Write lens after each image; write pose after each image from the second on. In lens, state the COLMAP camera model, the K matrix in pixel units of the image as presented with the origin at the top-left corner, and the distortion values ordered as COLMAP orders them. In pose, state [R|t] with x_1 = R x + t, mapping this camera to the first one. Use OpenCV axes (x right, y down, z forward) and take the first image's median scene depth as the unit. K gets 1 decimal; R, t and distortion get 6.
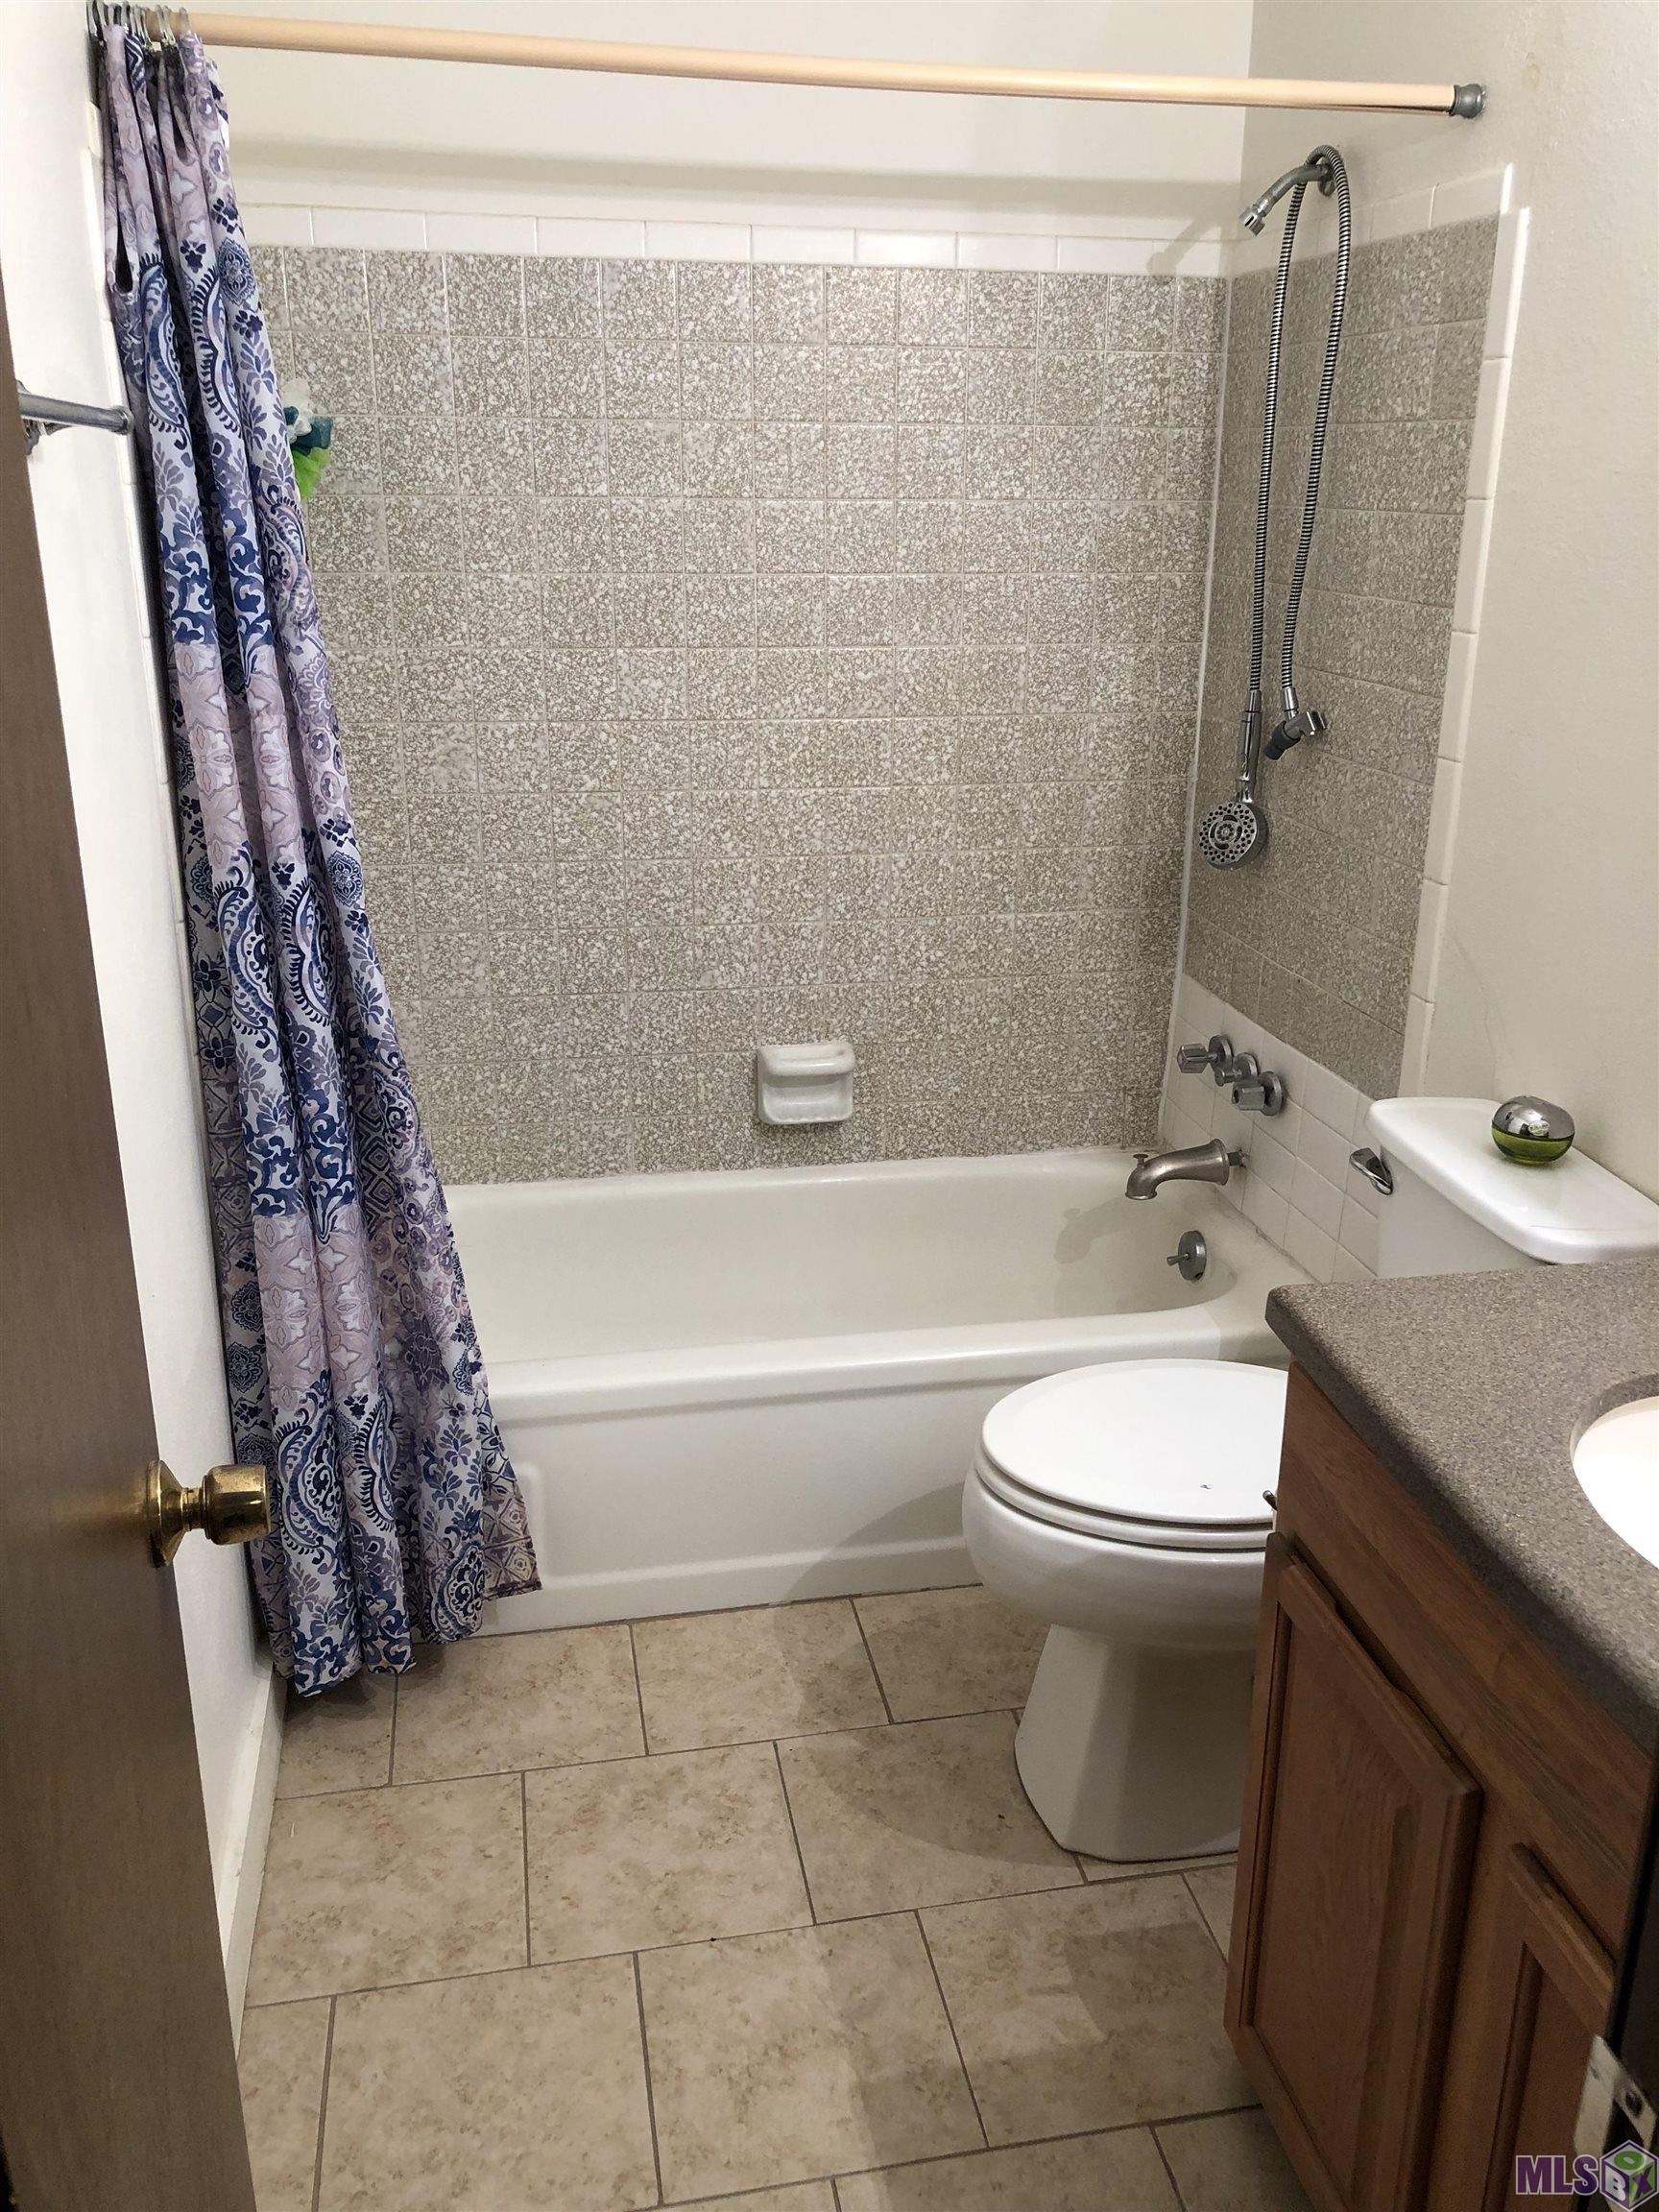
lens RADIAL K [[1779.6, 0, 833.3], [0, 1779.6, 1102.1], [0, 0, 1]] dist [0.027000, -0.010413]
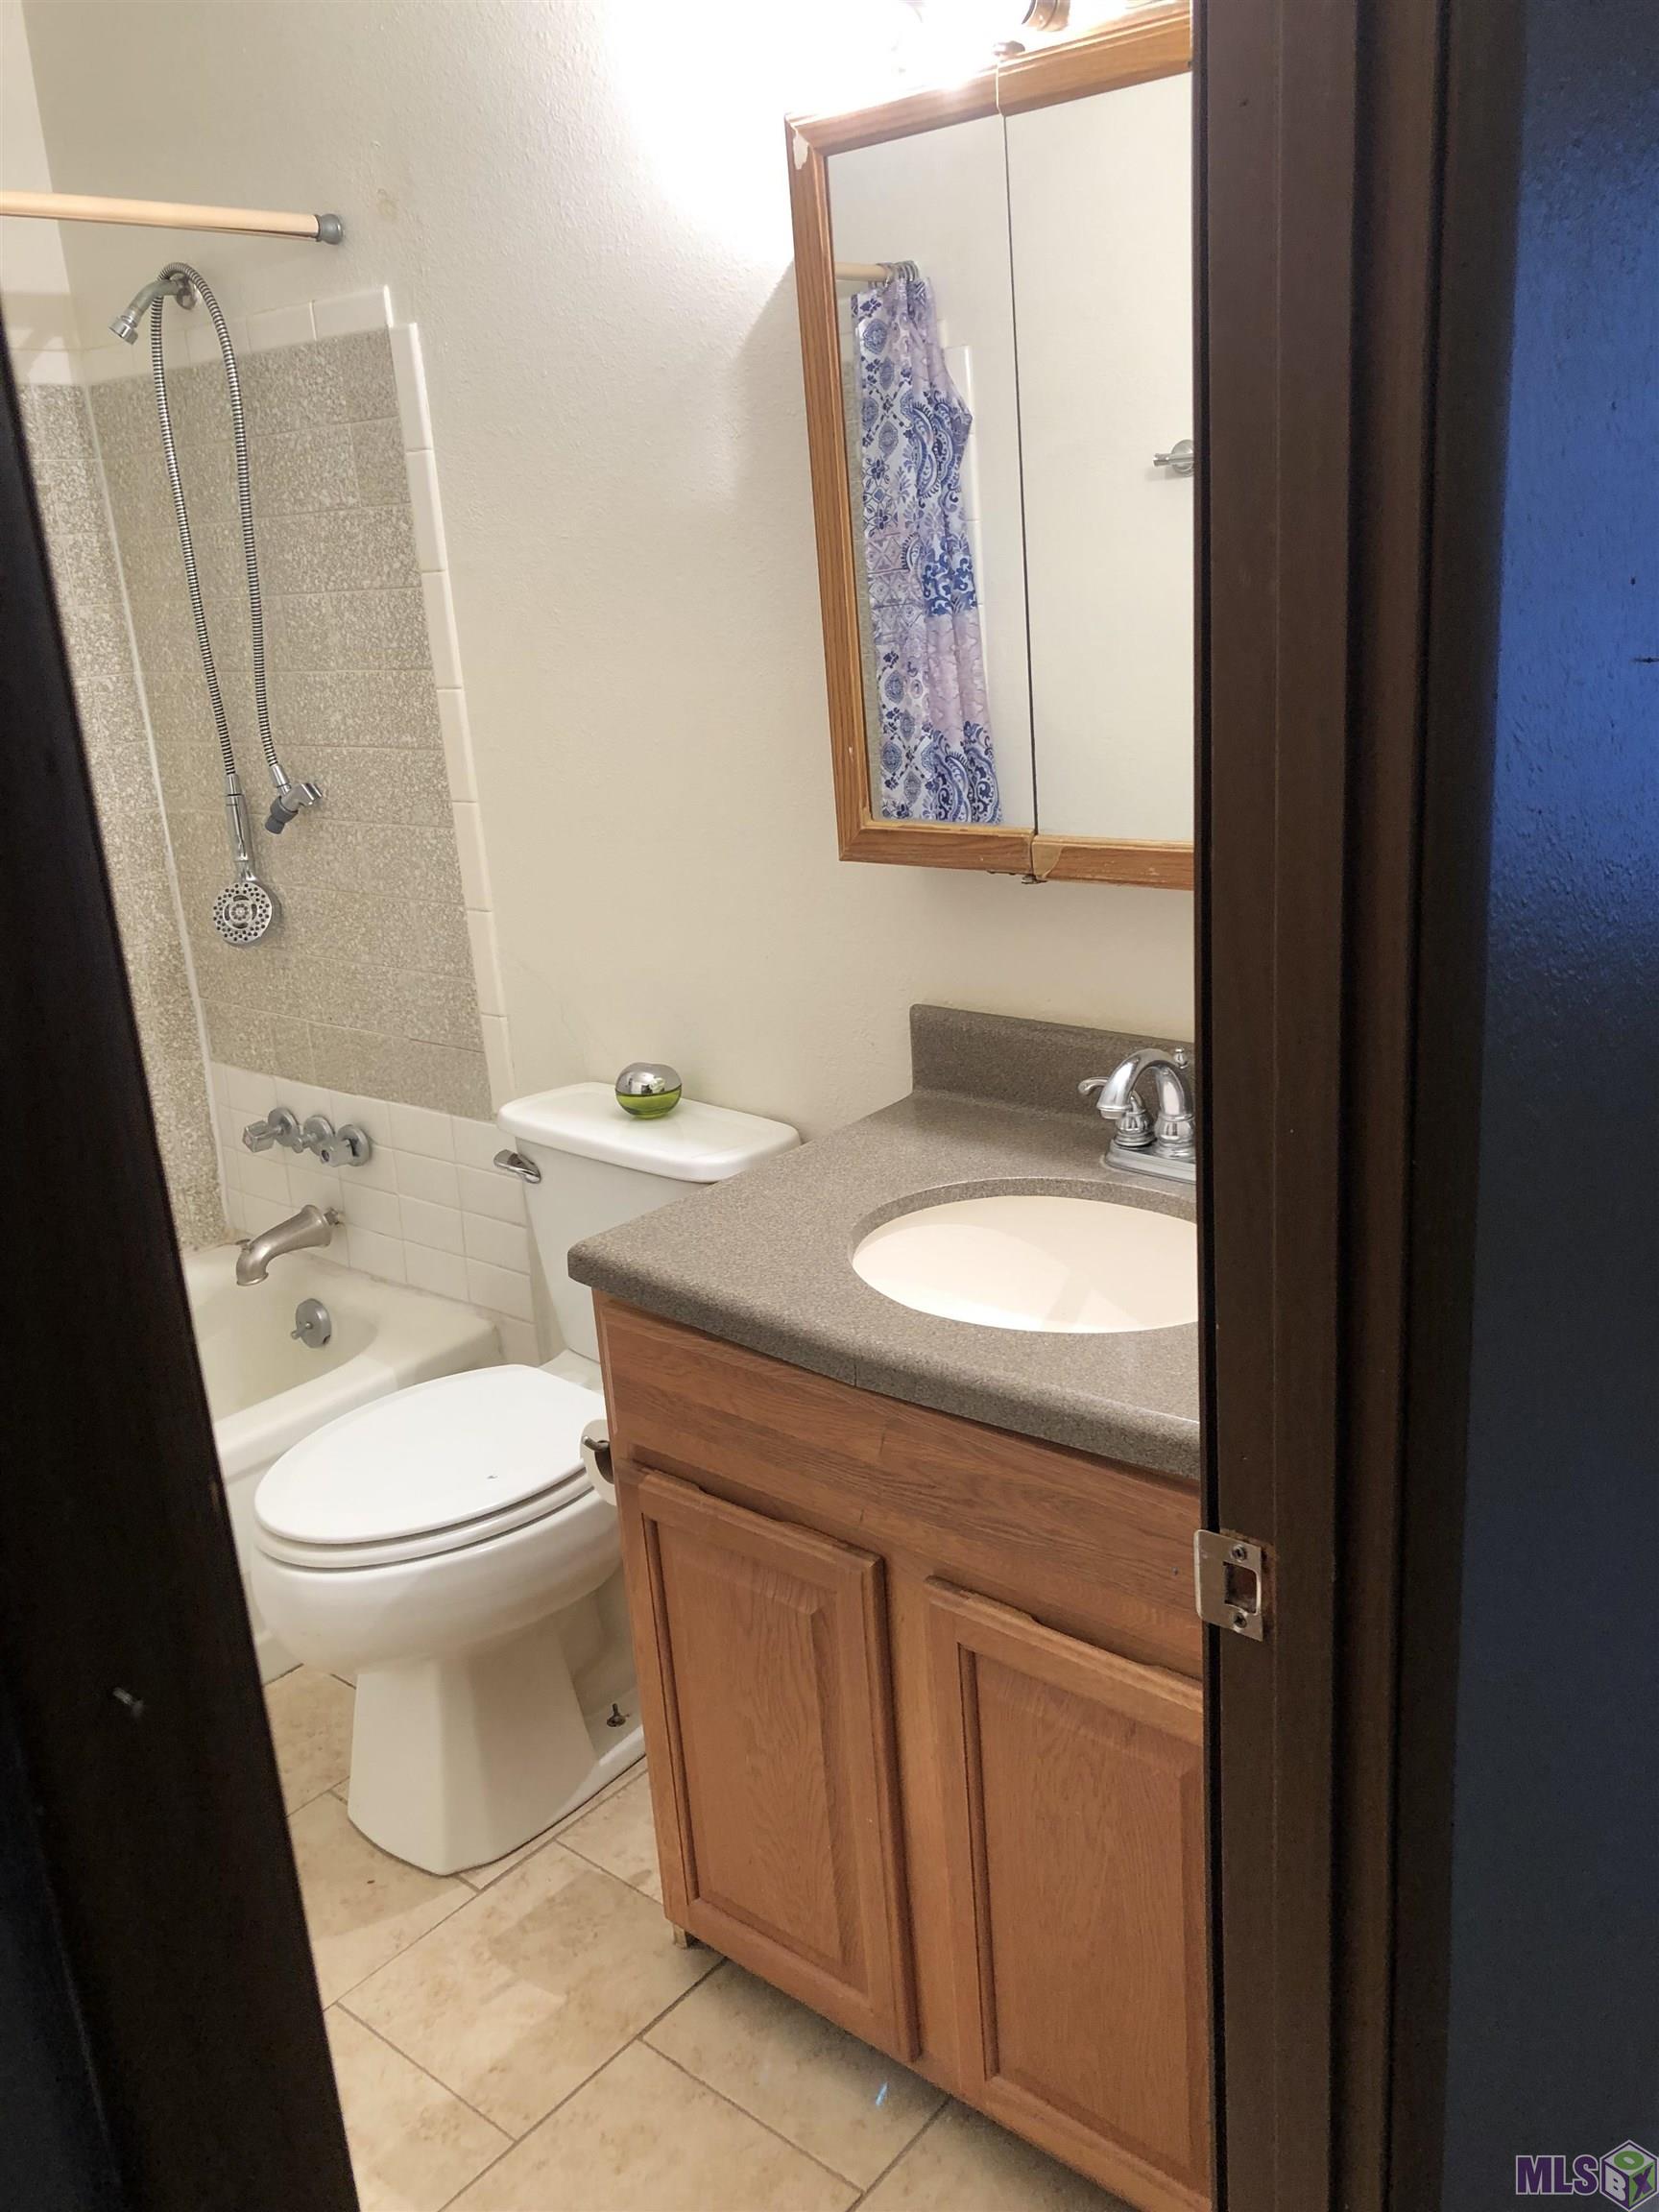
lens RADIAL K [[1779.6, 0, 819.3], [0, 1779.6, 1100.8], [0, 0, 1]] dist [0.027000, -0.010413]
pose [[0.787586, -0.241780, 0.566789, -0.148420], [0.272869, 0.961551, 0.031011, 0.014227], [-0.552495, 0.130235, 0.823279, -0.018880]]
